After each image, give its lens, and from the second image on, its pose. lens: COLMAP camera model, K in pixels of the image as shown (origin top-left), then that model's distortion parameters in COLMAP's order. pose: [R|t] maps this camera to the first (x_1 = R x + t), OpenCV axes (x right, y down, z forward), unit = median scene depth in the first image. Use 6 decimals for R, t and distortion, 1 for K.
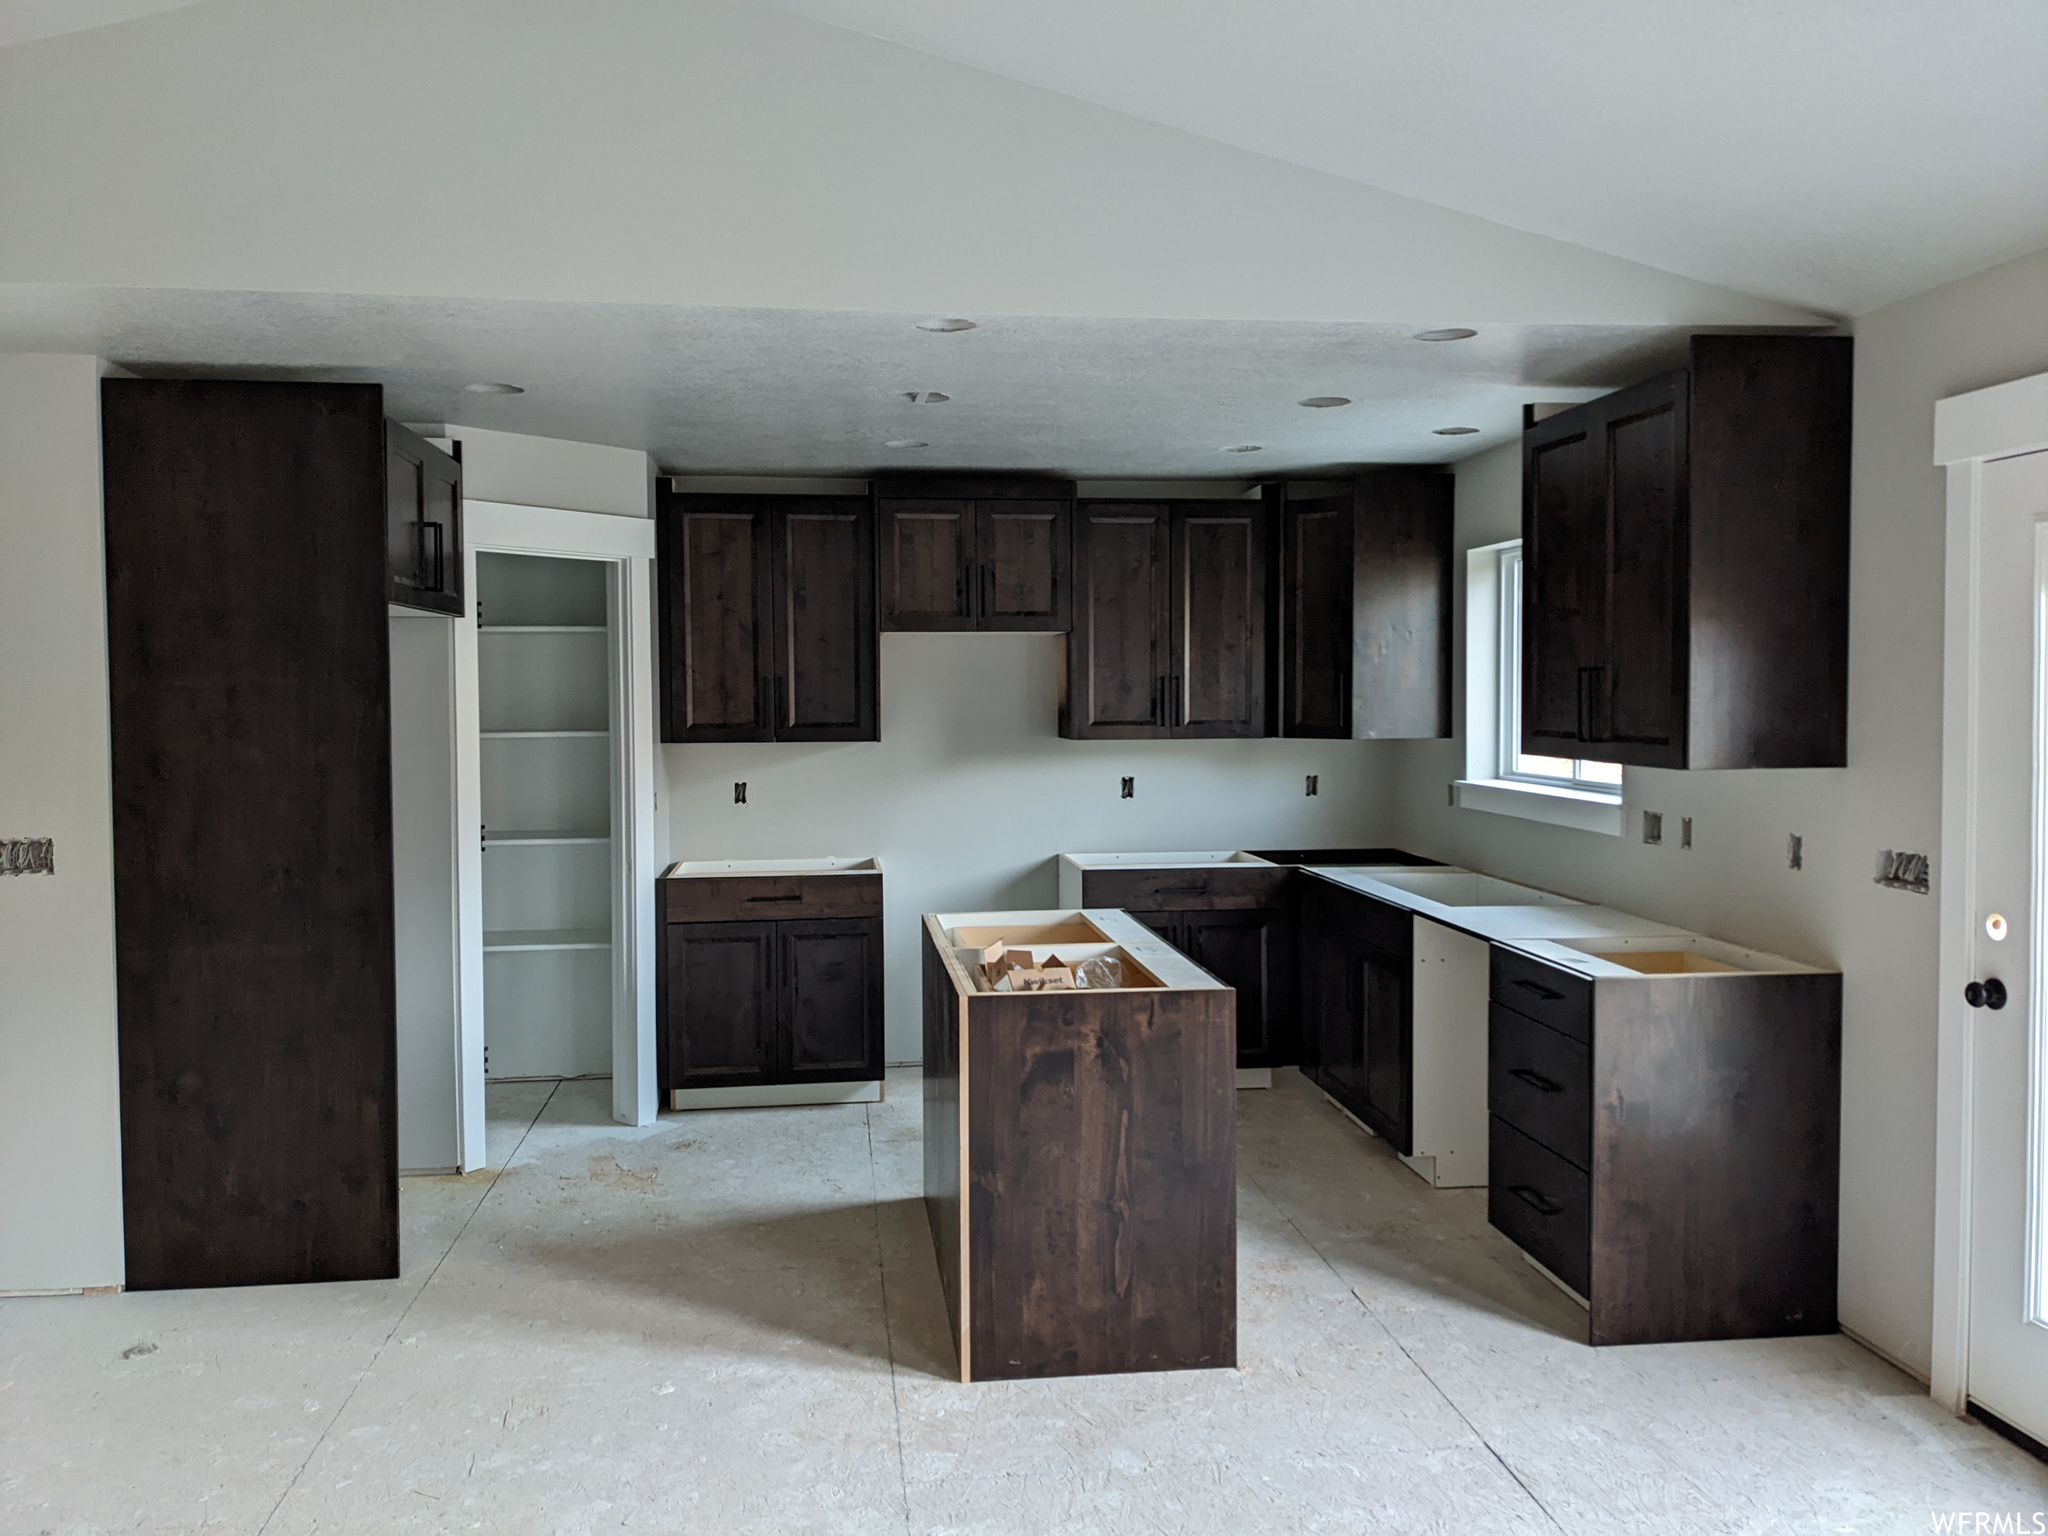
lens RADIAL K [[1590.7, 0, 1024.0], [0, 1590.7, 768.0], [0, 0, 1]] dist [-0.004816, -0.002654]
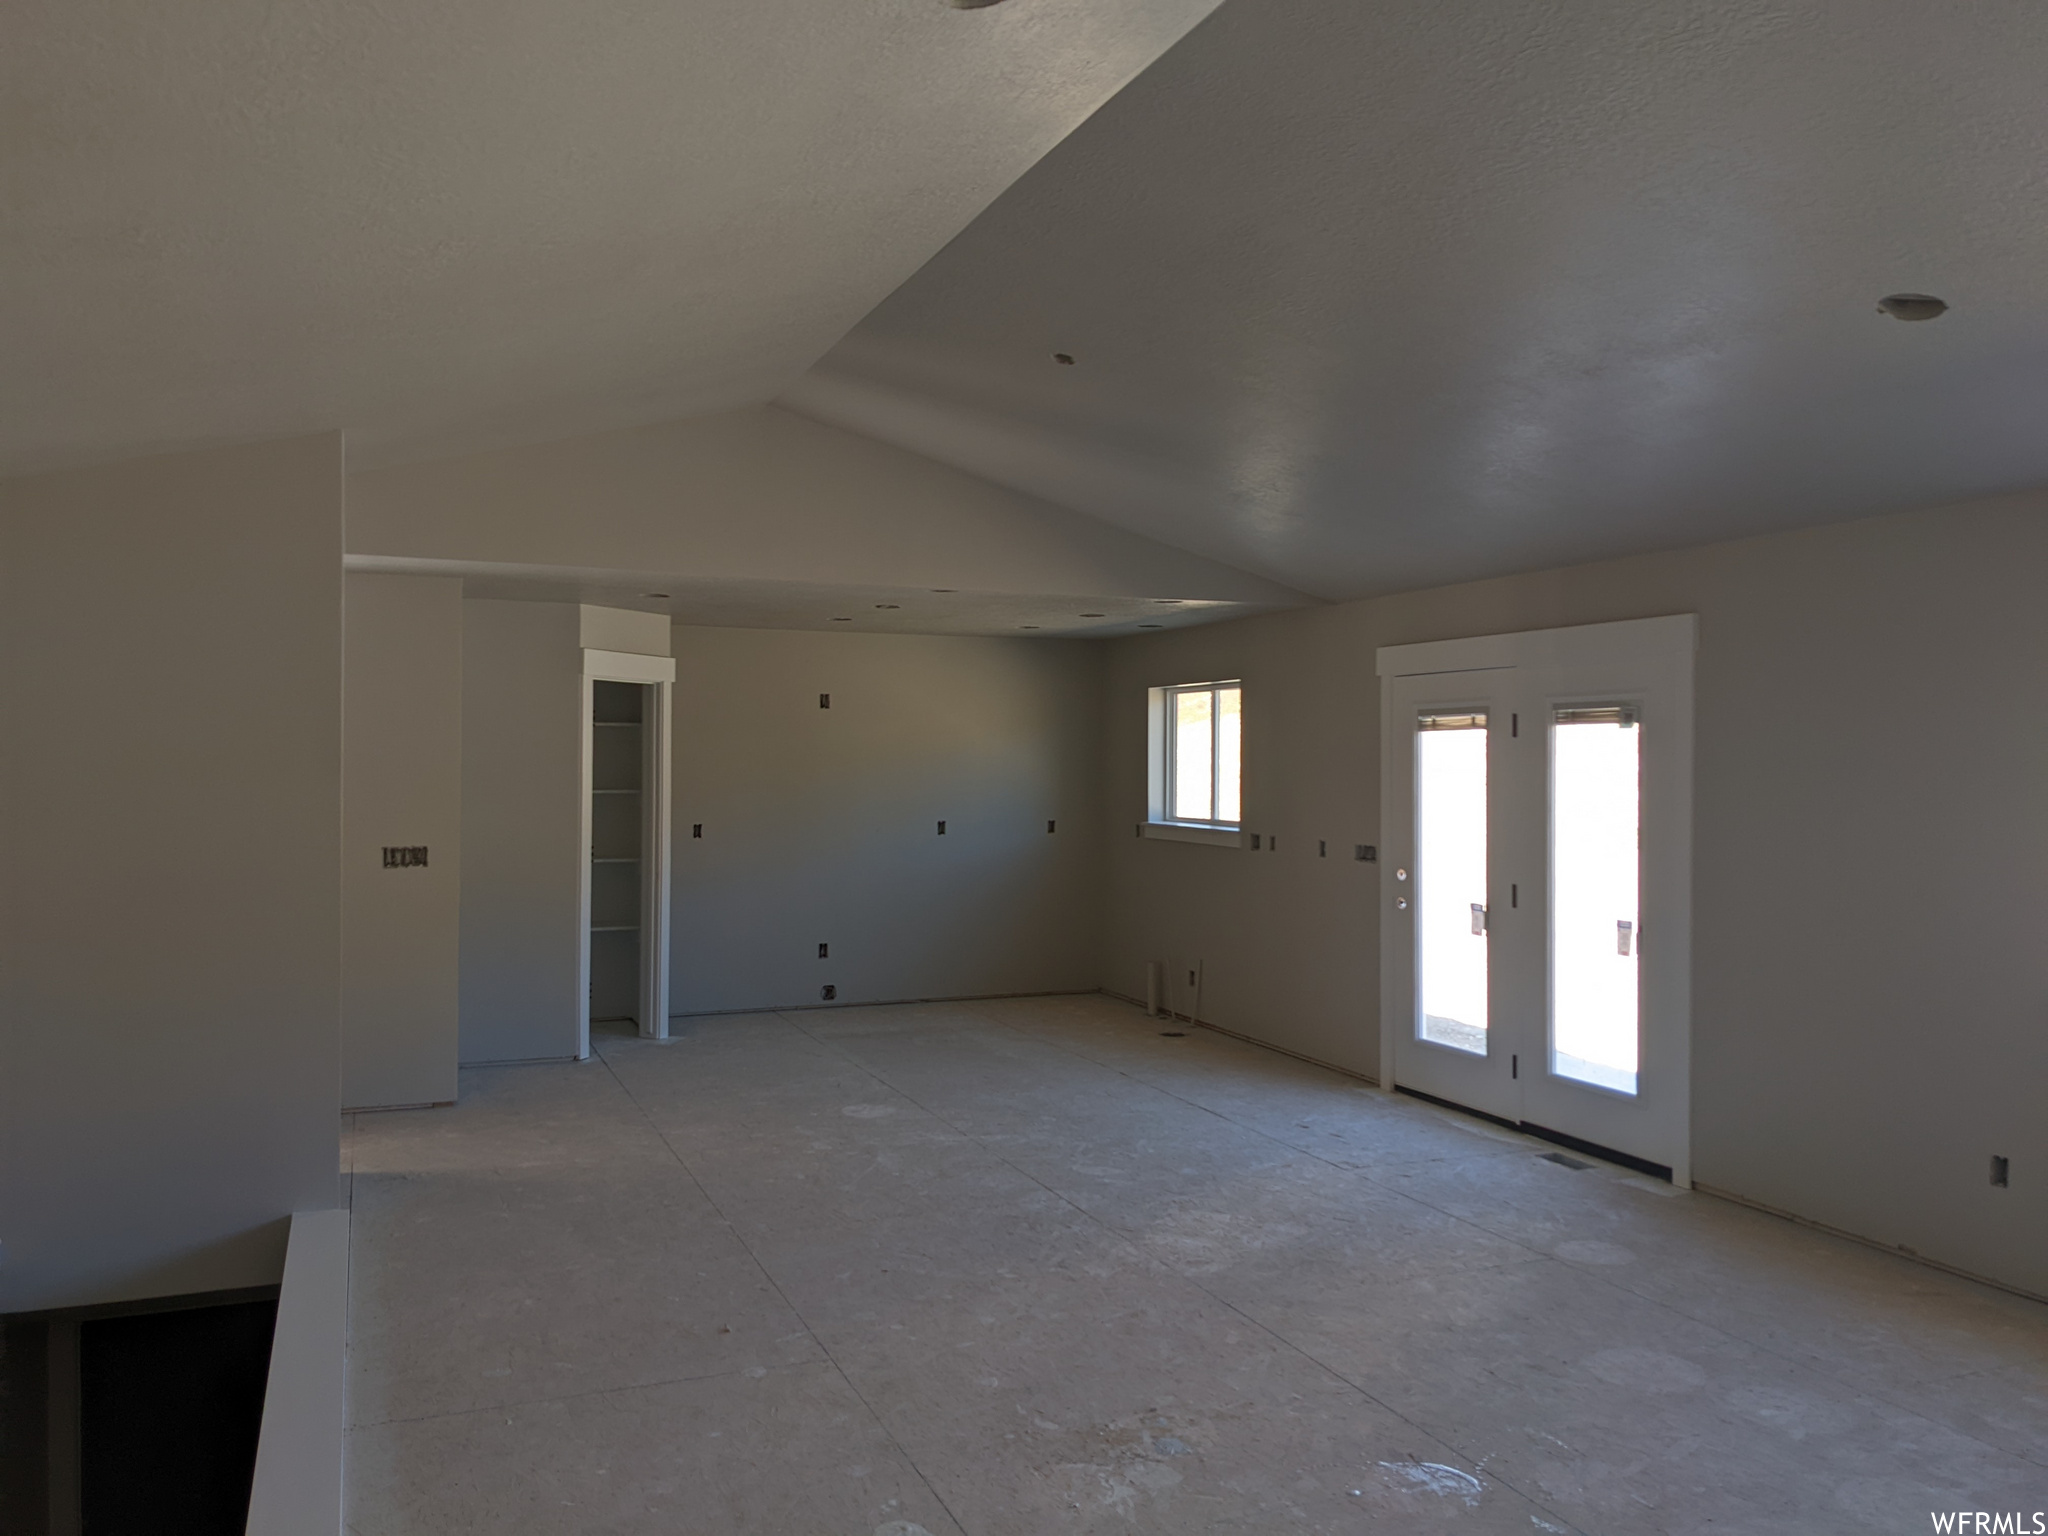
lens RADIAL K [[1617.8, 0, 1024.5], [0, 1617.8, 783.8], [0, 0, 1]] dist [0.068496, -0.104992]
pose [[0.965416, 0.007603, 0.260603, -0.412918], [0.001270, 0.999426, -0.033861, 0.034620], [-0.260711, 0.033021, 0.964852, -0.881092]]
